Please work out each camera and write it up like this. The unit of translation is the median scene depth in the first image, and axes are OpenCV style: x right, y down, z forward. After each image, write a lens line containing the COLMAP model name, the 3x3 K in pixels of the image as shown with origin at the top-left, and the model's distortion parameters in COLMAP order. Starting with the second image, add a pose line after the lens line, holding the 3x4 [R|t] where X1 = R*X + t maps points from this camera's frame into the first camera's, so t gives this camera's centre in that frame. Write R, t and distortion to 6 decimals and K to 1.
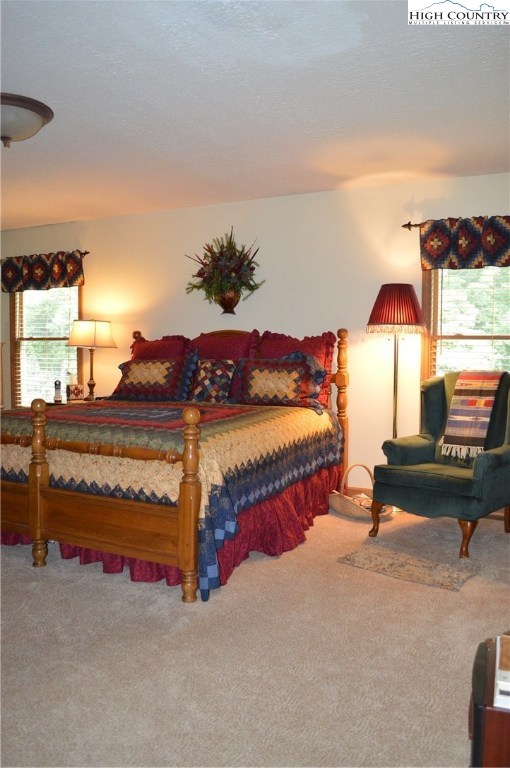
lens RADIAL K [[612.8, 0, 255.0], [0, 612.8, 384.0], [0, 0, 1]] dist [-0.080658, 0.005923]
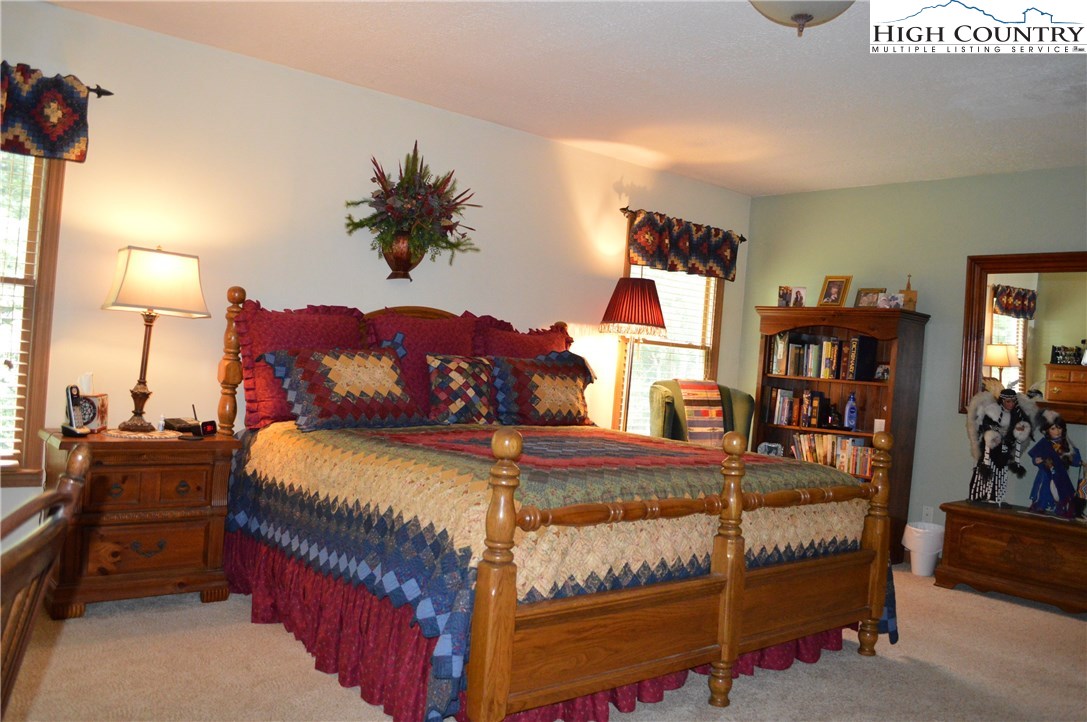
lens RADIAL K [[867.3, 0, 550.0], [0, 867.3, 359.0], [0, 0, 1]] dist [-0.080658, 0.005923]
pose [[0.397282, 0.024511, 0.917369, -0.908263], [-0.016235, 0.999675, -0.019679, -0.022249], [-0.917553, -0.007075, 0.397551, 0.598553]]
